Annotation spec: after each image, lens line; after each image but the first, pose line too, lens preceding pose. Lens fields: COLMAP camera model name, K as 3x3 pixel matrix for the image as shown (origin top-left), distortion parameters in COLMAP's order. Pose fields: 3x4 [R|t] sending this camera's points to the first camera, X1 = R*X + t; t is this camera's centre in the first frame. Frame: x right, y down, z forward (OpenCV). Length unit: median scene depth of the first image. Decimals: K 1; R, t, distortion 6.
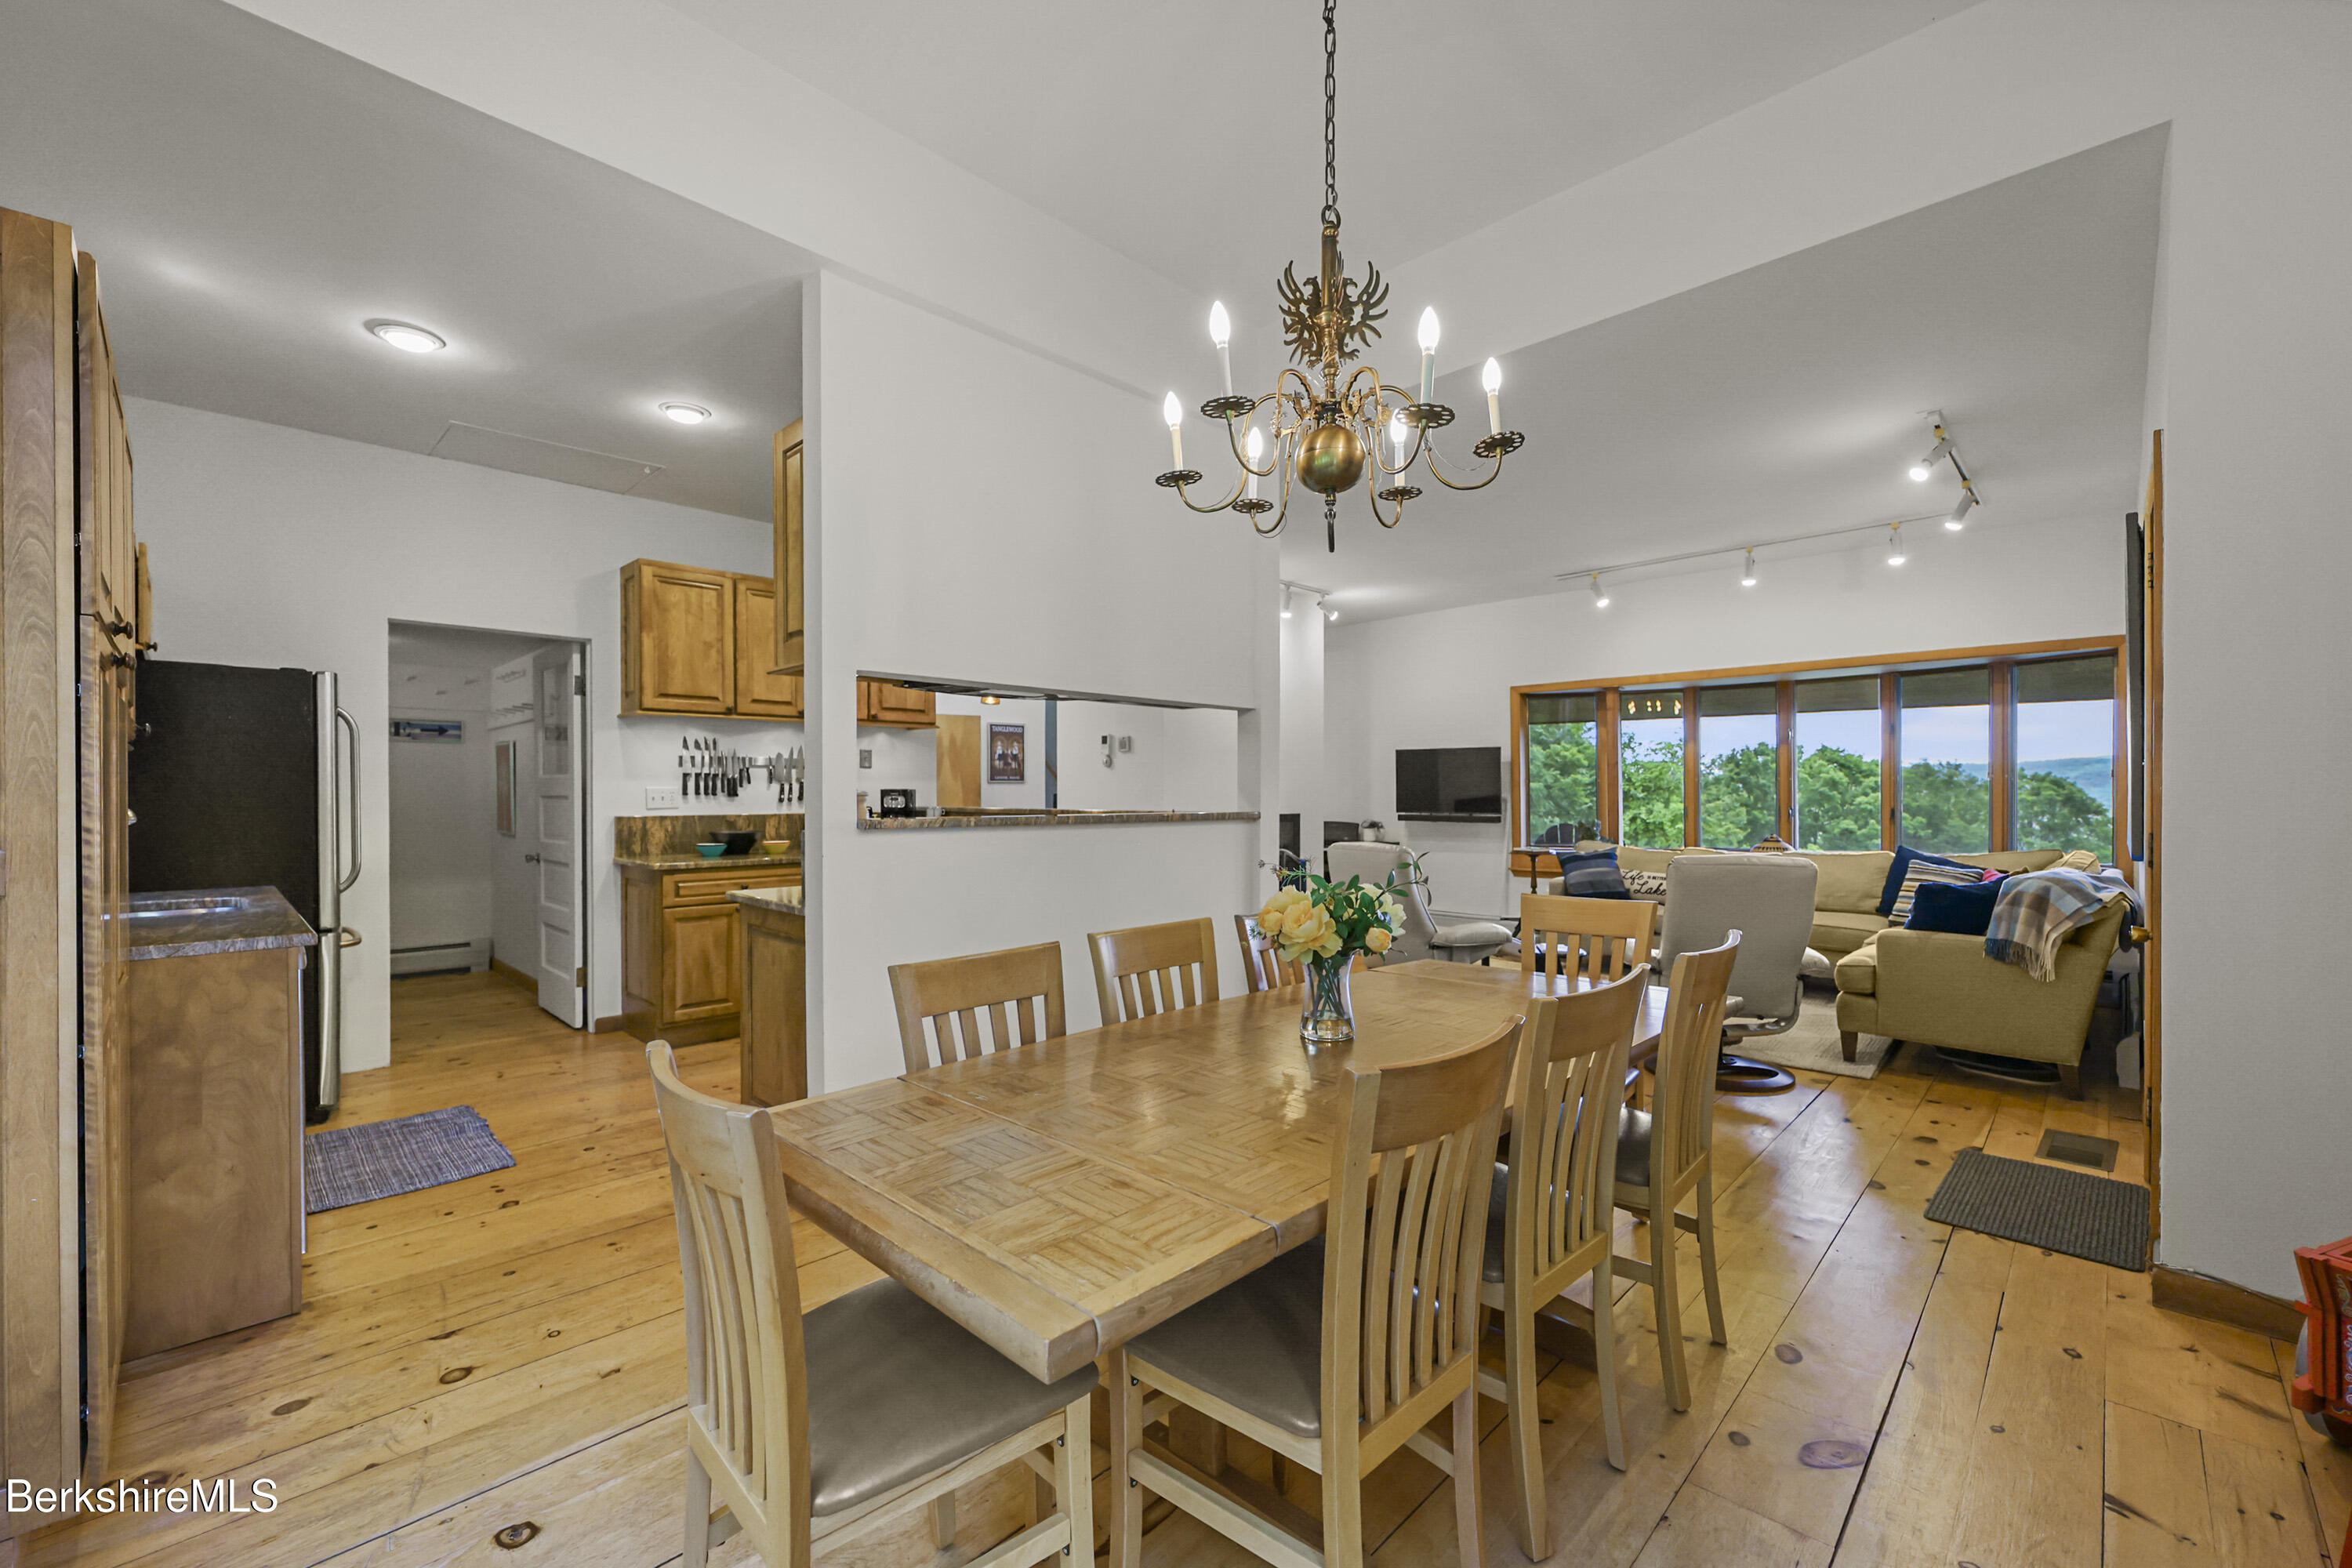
lens RADIAL K [[958.8, 0, 1173.9], [0, 958.8, 789.4], [0, 0, 1]] dist [0.002629, -0.000269]
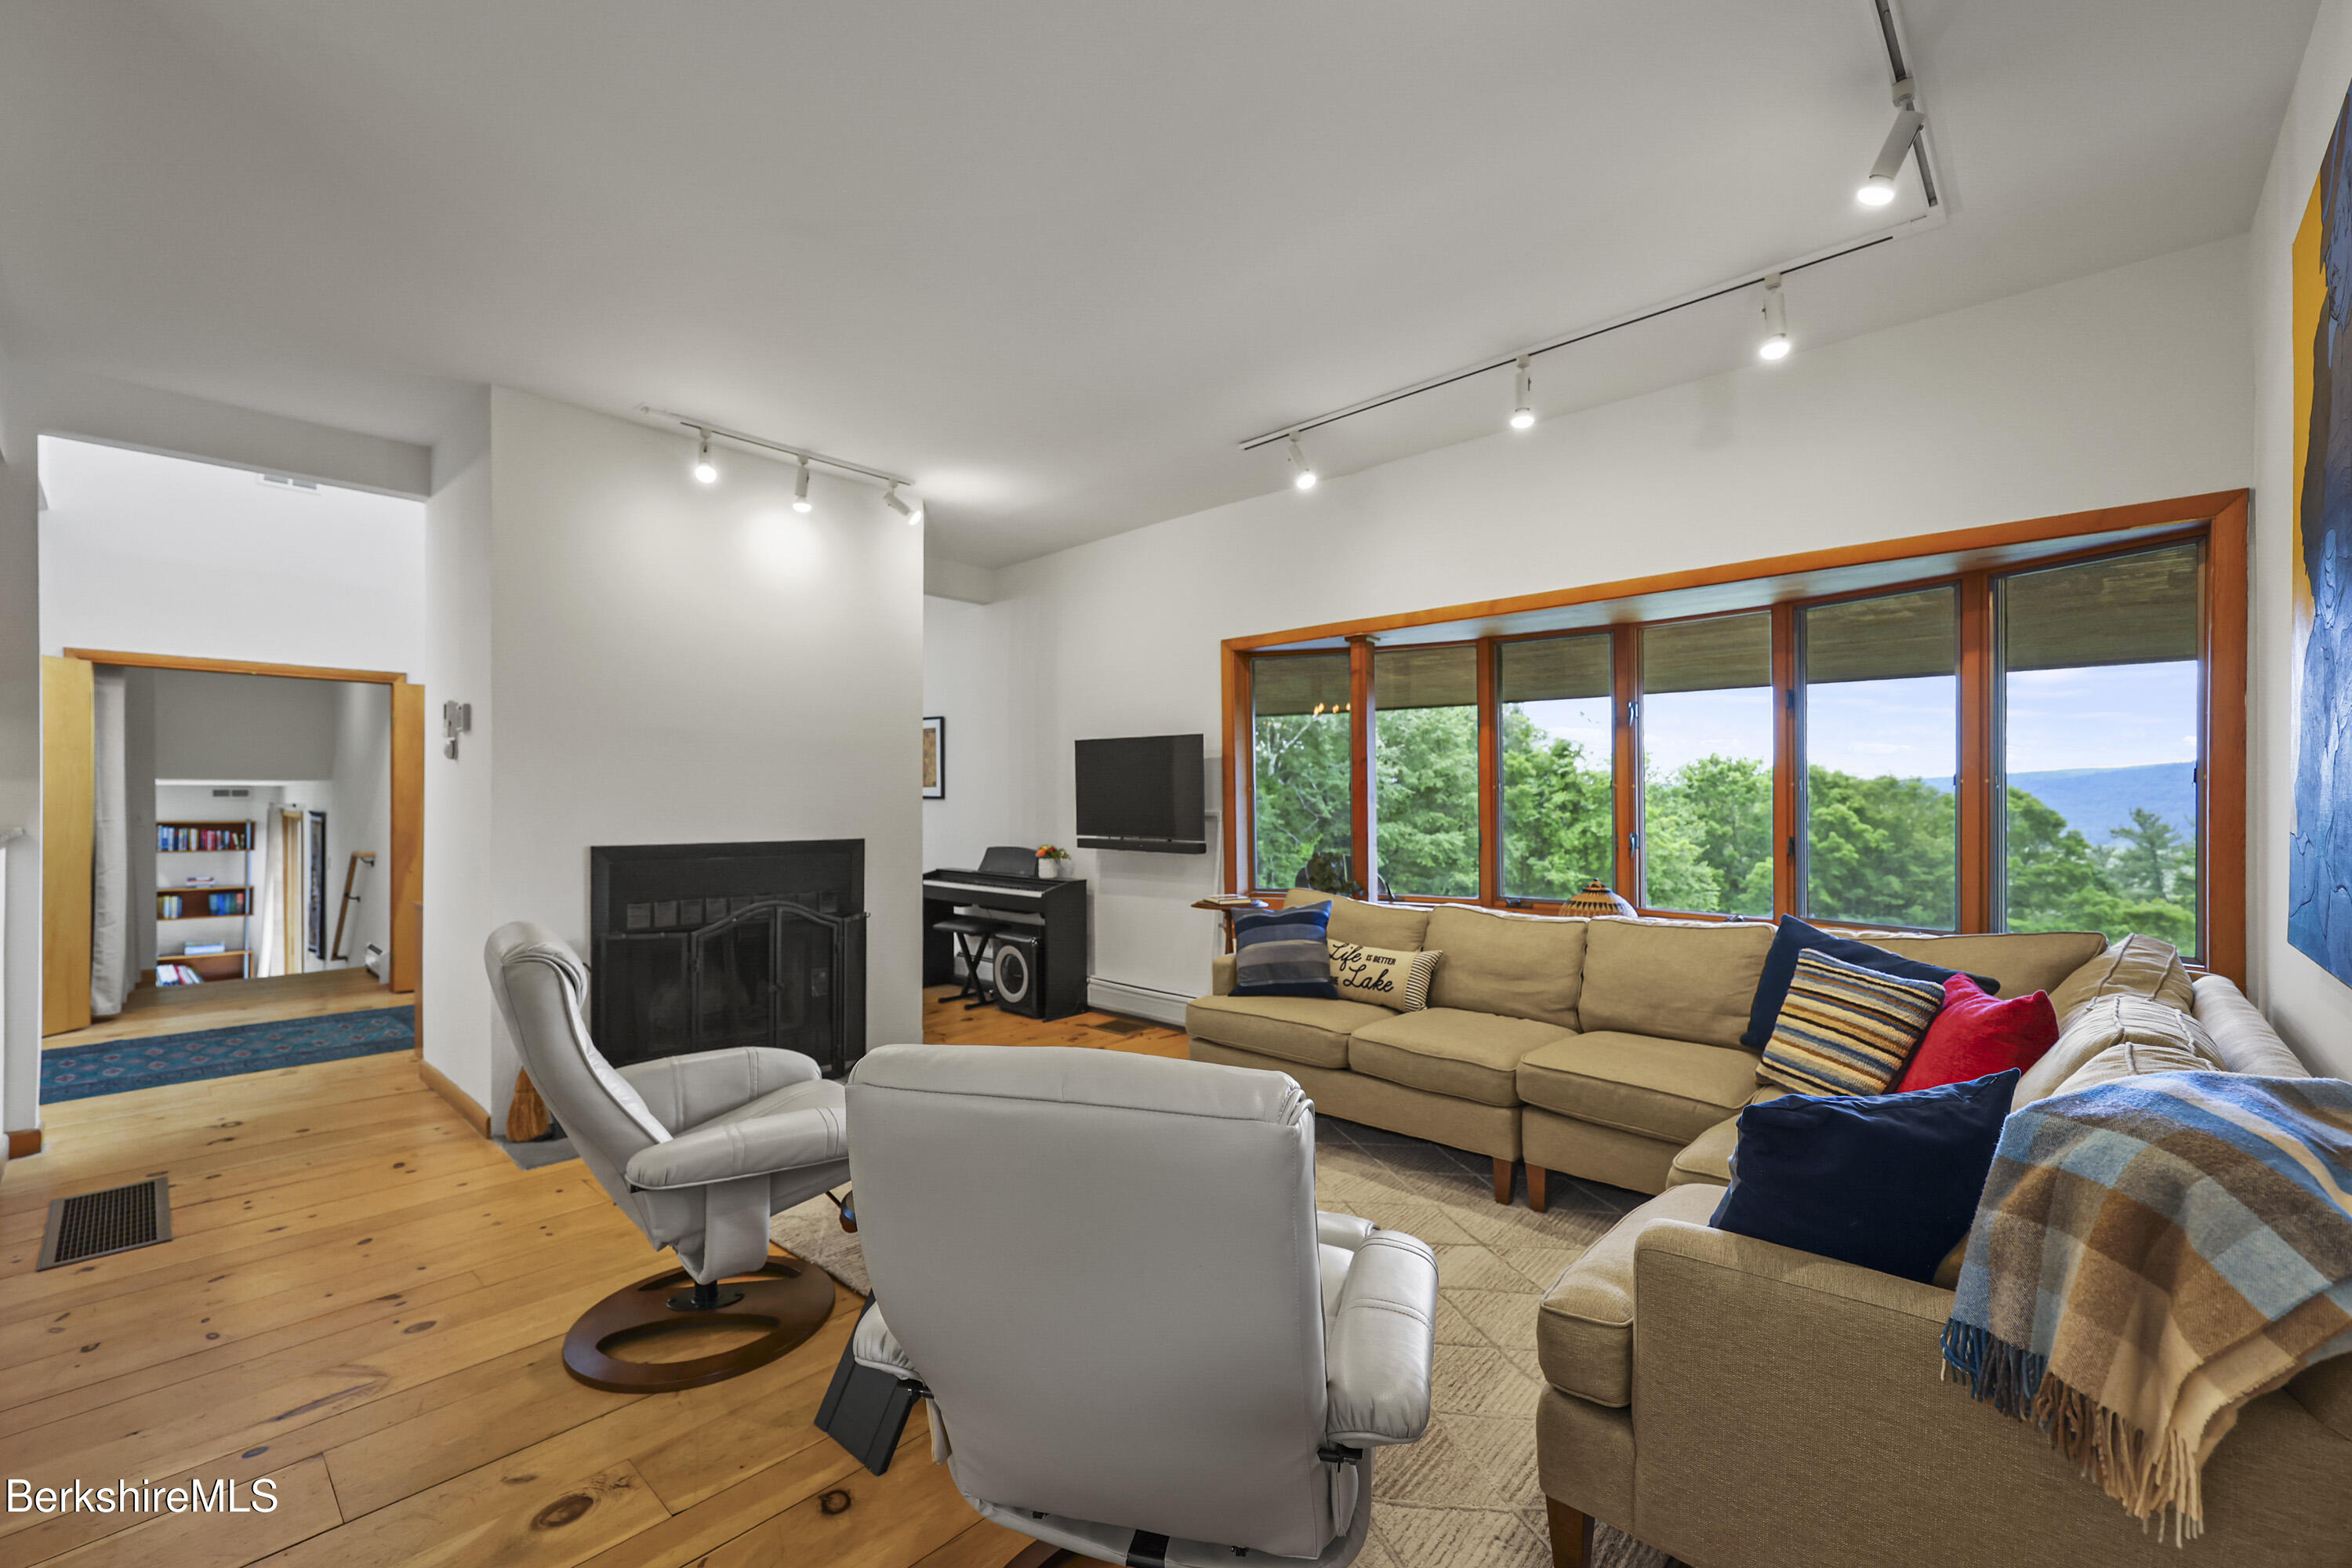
lens RADIAL K [[958.8, 0, 1184.2], [0, 958.8, 792.1], [0, 0, 1]] dist [0.002629, -0.000269]
pose [[0.999577, 0.004637, 0.028724, 0.406247], [-0.004444, 0.999967, -0.006781, -0.002106], [-0.028754, 0.006650, 0.999564, 0.480182]]
